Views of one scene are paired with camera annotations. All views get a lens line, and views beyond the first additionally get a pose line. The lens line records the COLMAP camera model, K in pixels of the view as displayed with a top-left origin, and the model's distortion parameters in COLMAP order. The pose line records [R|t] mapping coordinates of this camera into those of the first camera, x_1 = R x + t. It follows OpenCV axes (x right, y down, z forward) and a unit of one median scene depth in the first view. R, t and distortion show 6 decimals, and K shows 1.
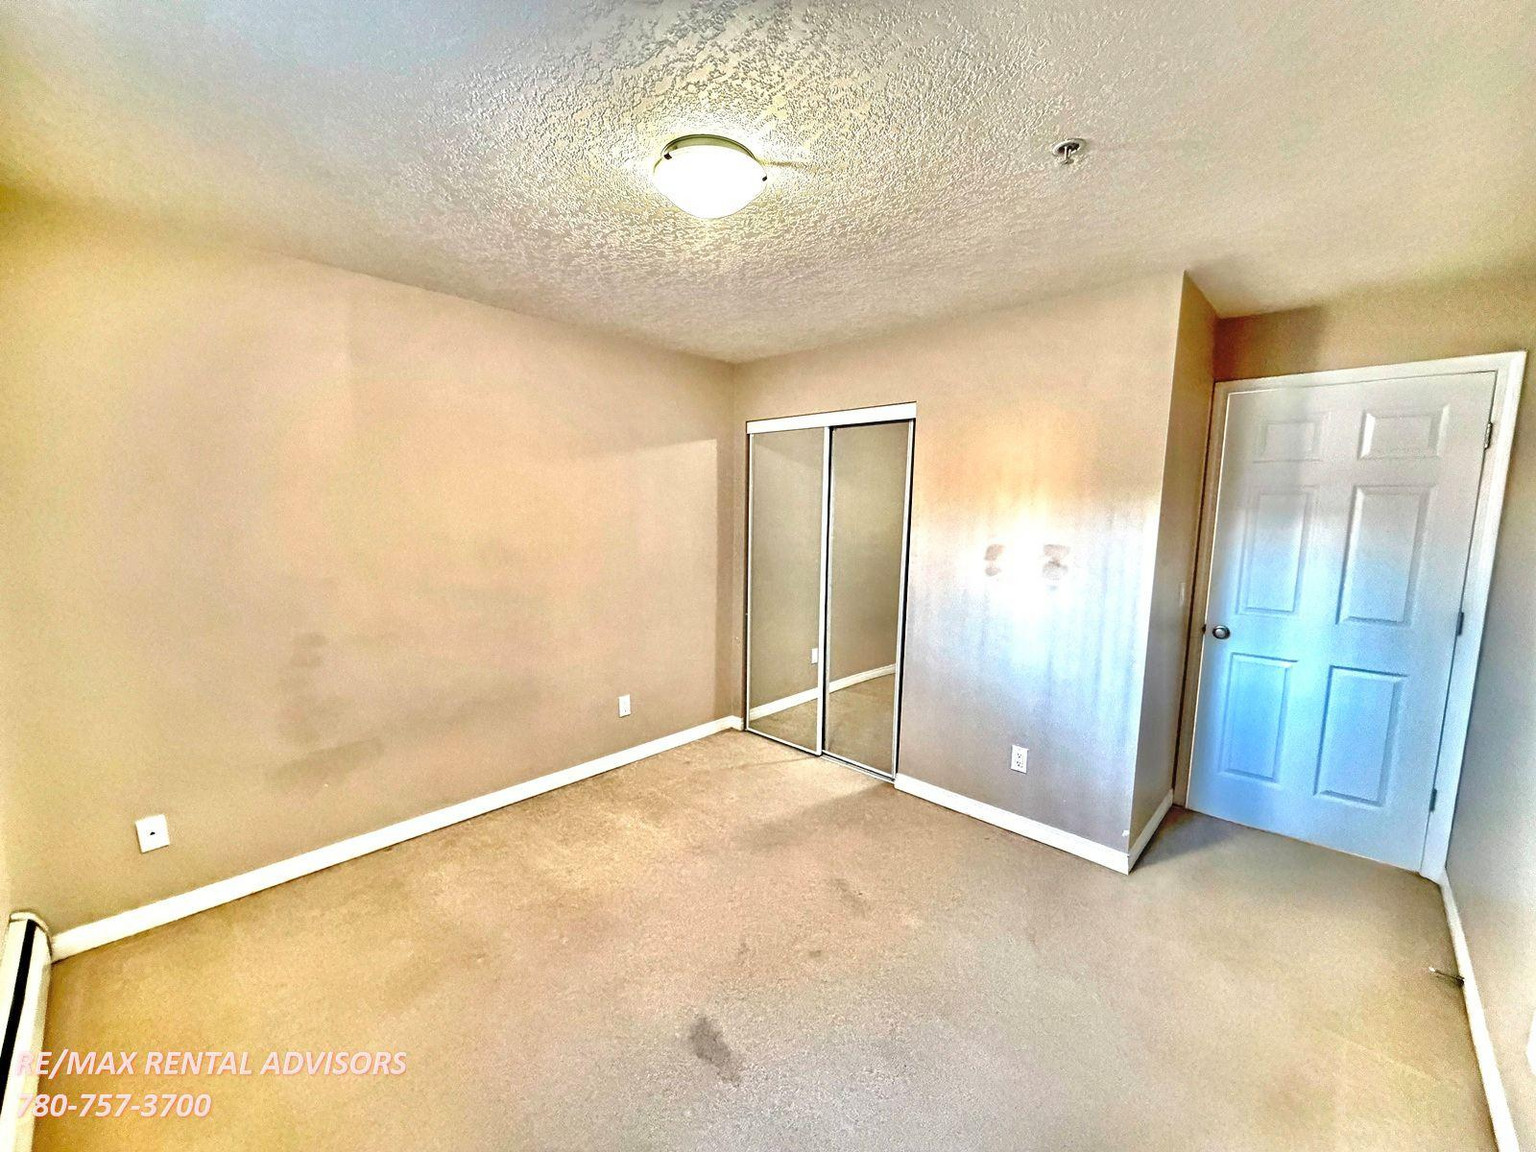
lens RADIAL K [[614.5, 0, 764.8], [0, 614.5, 578.2], [0, 0, 1]] dist [-0.000293, -0.000055]
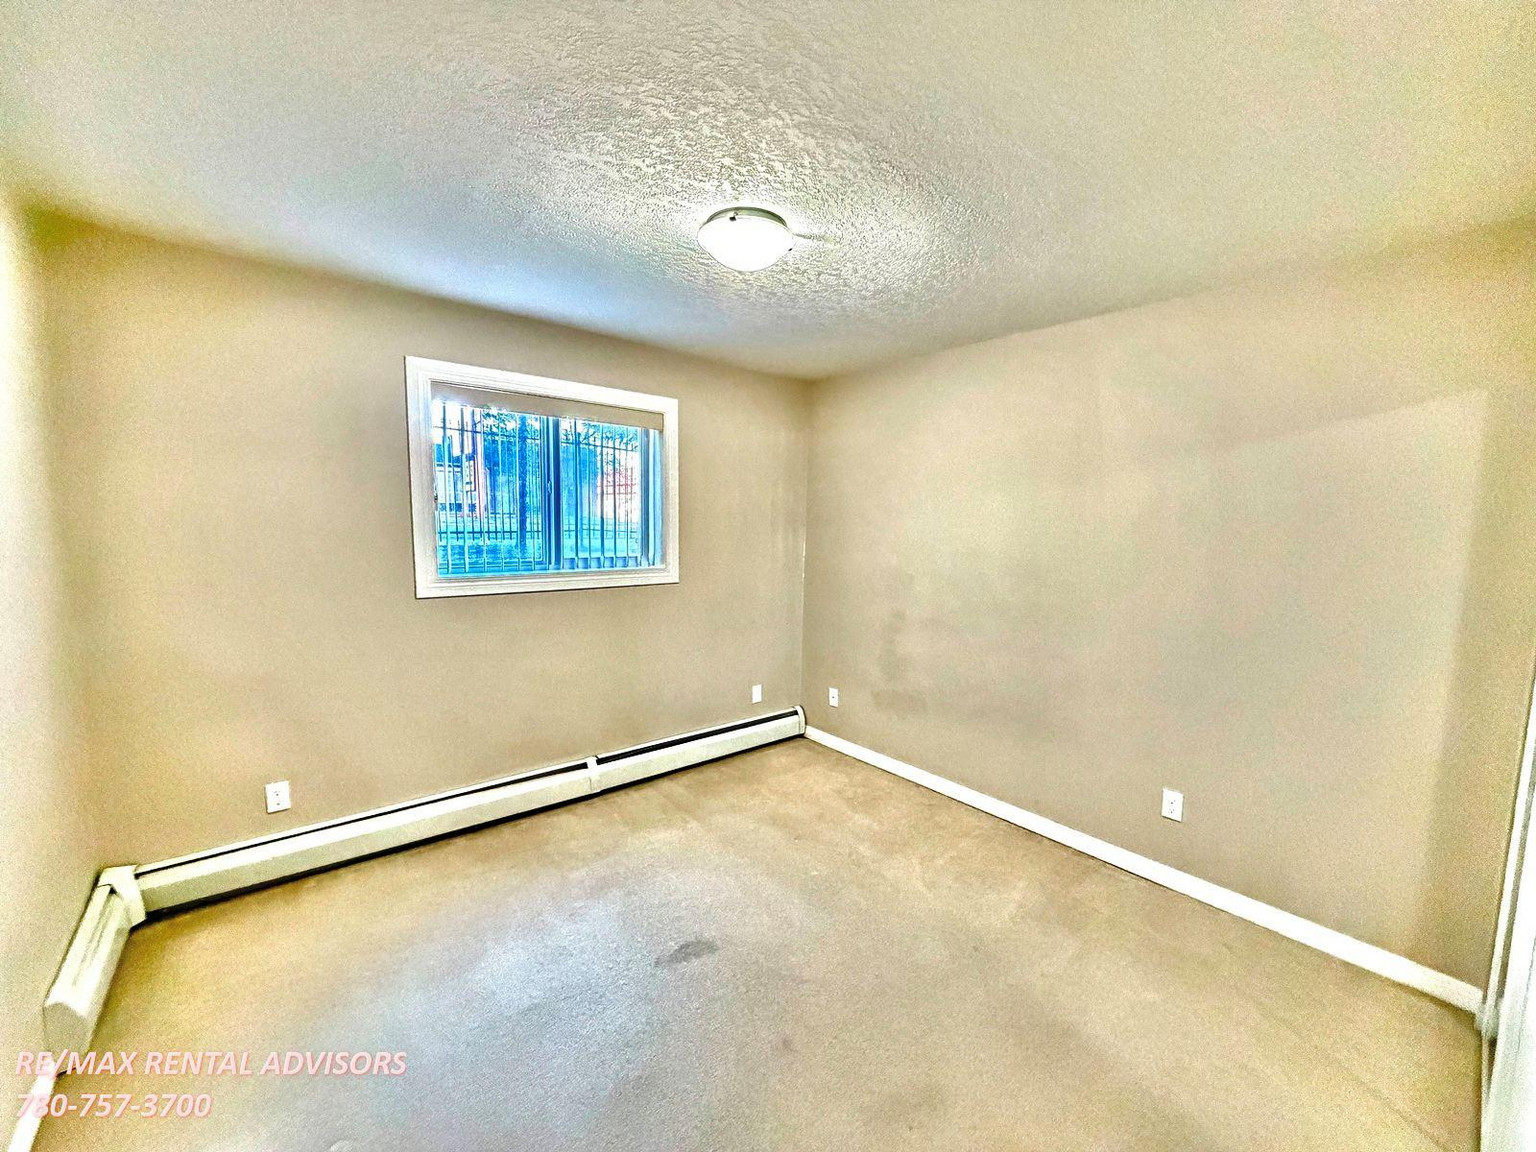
lens RADIAL K [[614.5, 0, 764.8], [0, 614.5, 578.2], [0, 0, 1]] dist [-0.000293, -0.000055]
pose [[-0.125770, 0.081106, -0.988739, 0.747143], [-0.131581, 0.986483, 0.097658, -0.086476], [0.983295, 0.142382, -0.113398, 0.835471]]
